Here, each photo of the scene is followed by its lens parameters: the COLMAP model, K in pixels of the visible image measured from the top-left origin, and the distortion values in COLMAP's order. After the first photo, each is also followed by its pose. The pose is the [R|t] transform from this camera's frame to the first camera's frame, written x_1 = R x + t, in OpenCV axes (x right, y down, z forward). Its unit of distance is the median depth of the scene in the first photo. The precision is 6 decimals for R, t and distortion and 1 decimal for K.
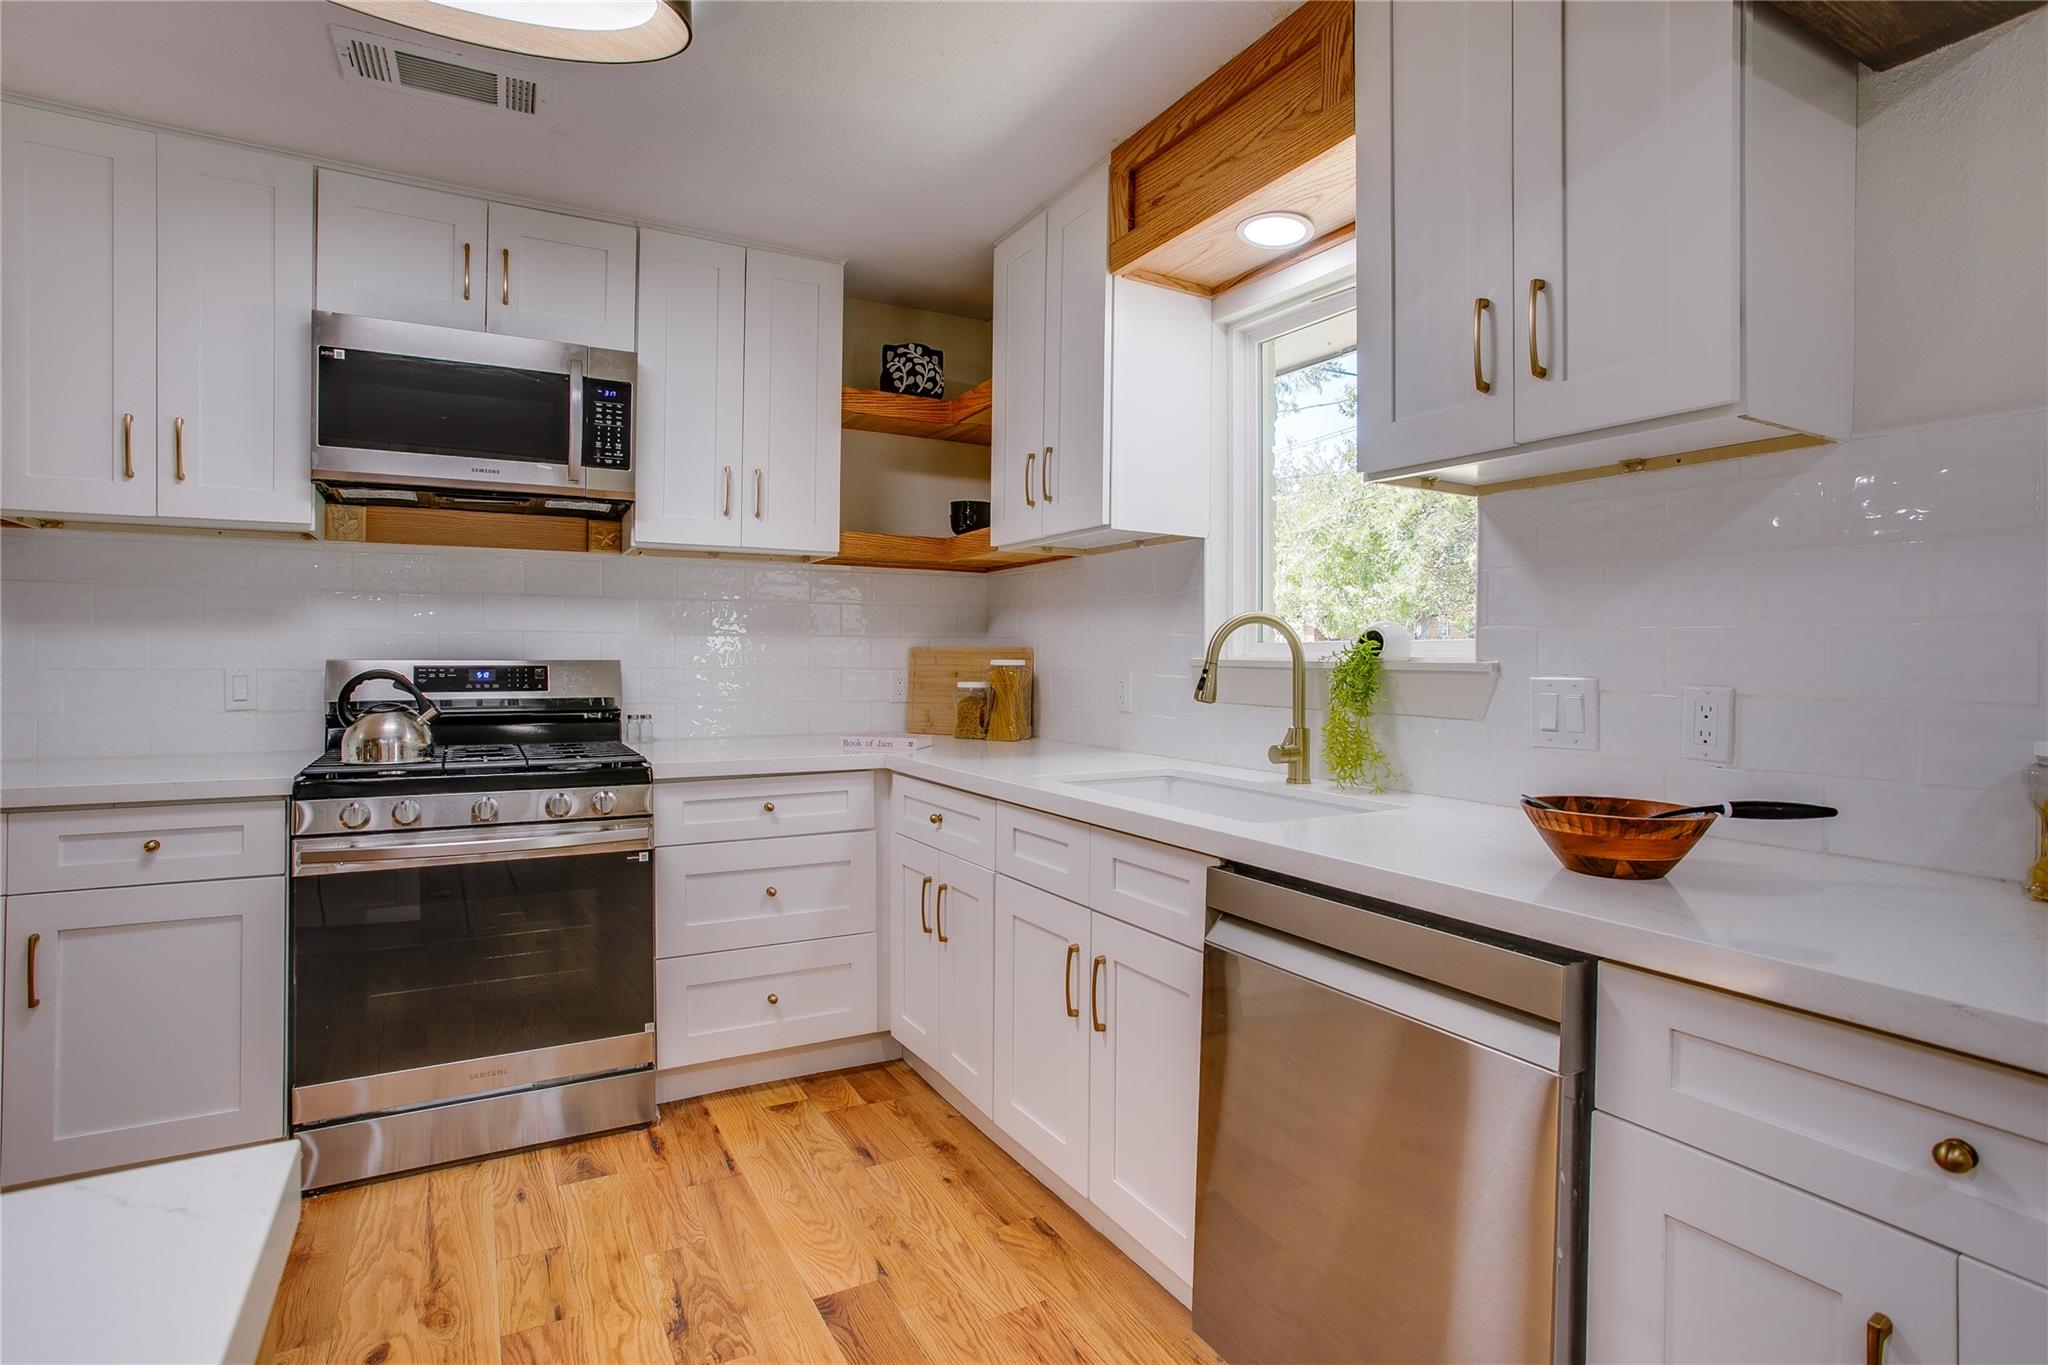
lens RADIAL K [[1012.7, 0, 1016.4], [0, 1012.7, 657.3], [0, 0, 1]] dist [-0.058715, 0.031595]
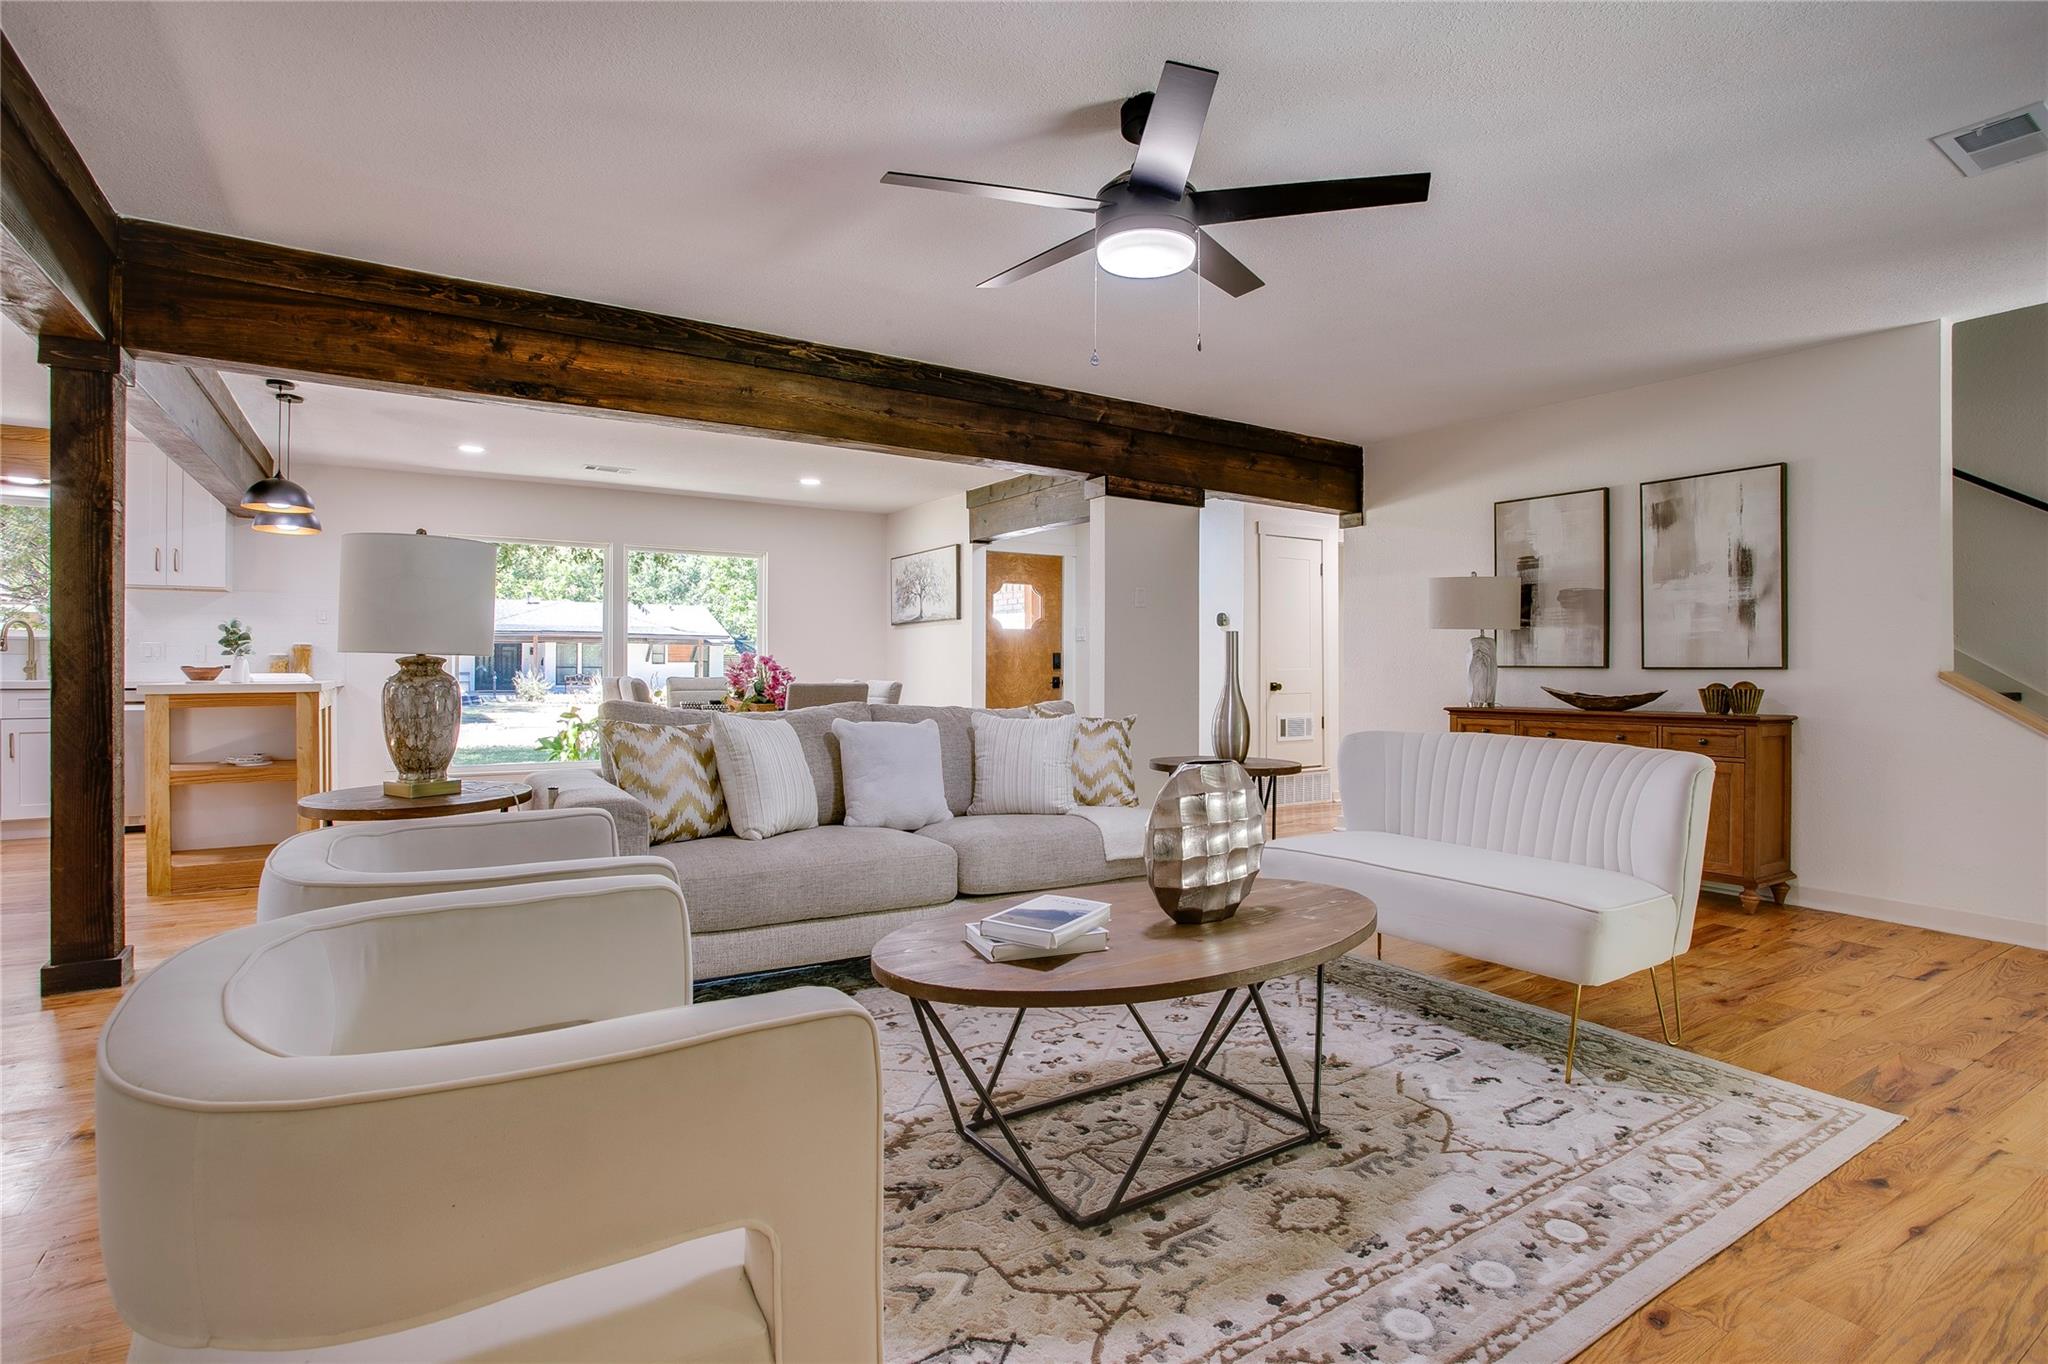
lens RADIAL K [[990.0, 0, 1021.6], [0, 990.0, 668.7], [0, 0, 1]] dist [-0.064336, 0.029520]
pose [[-0.068066, -0.010129, 0.997629, -2.168455], [-0.003488, 0.999945, 0.009914, 0.049046], [-0.997675, -0.002805, -0.068098, -1.334876]]
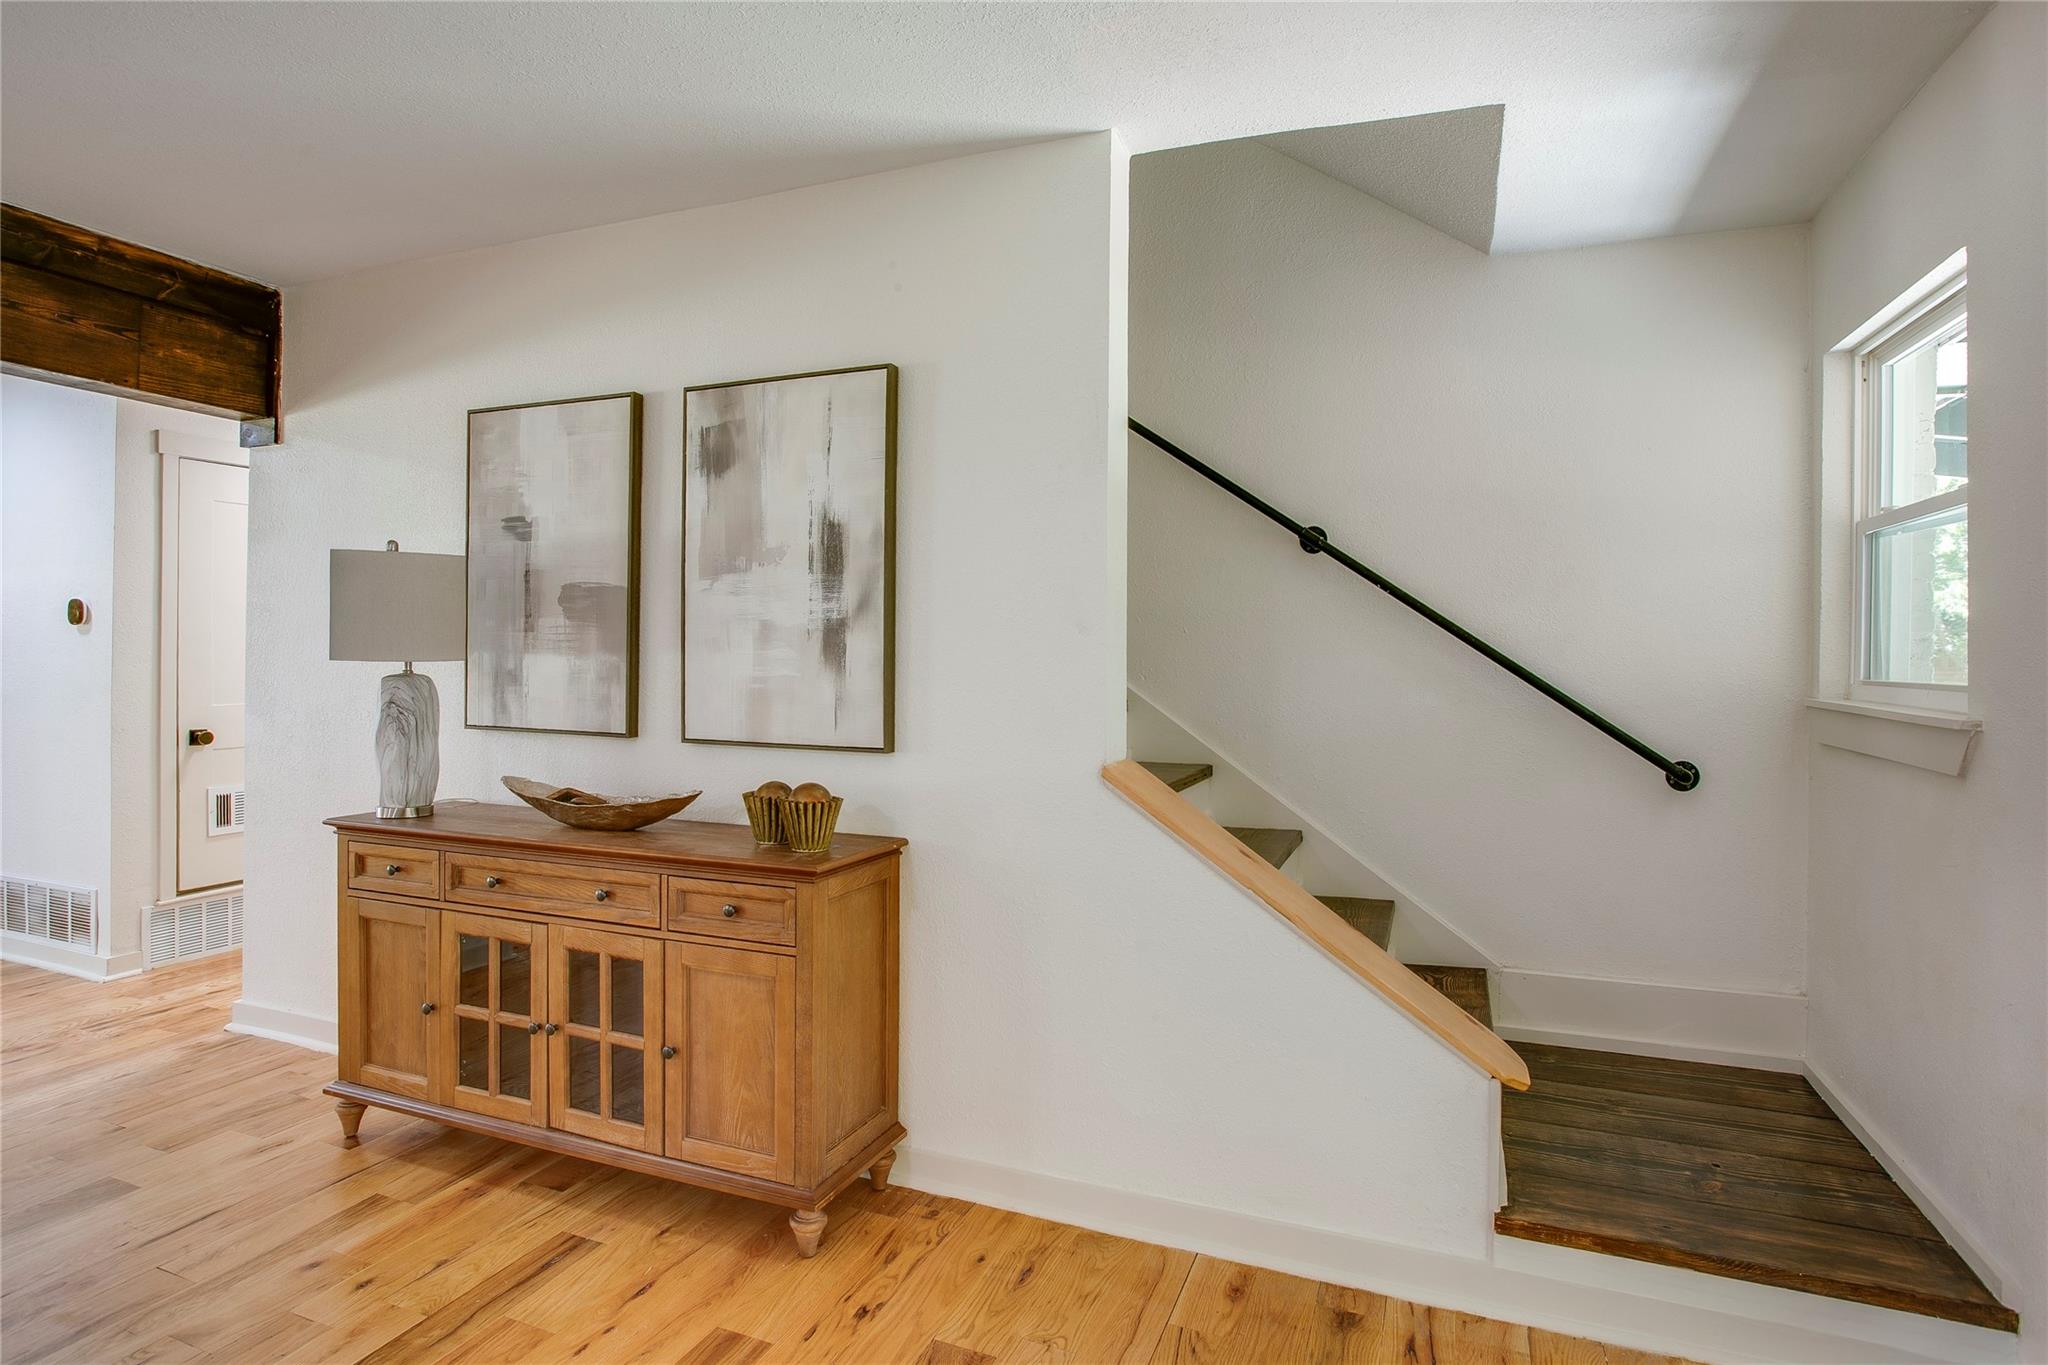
lens RADIAL K [[1077.6, 0, 1013.3], [0, 1077.6, 648.0], [0, 0, 1]] dist [-0.082684, 0.039496]
pose [[-0.636622, -0.009885, 0.771113, -1.445798], [-0.015877, 0.999874, -0.000290, -0.034160], [-0.771013, -0.012427, -0.636699, -2.207997]]
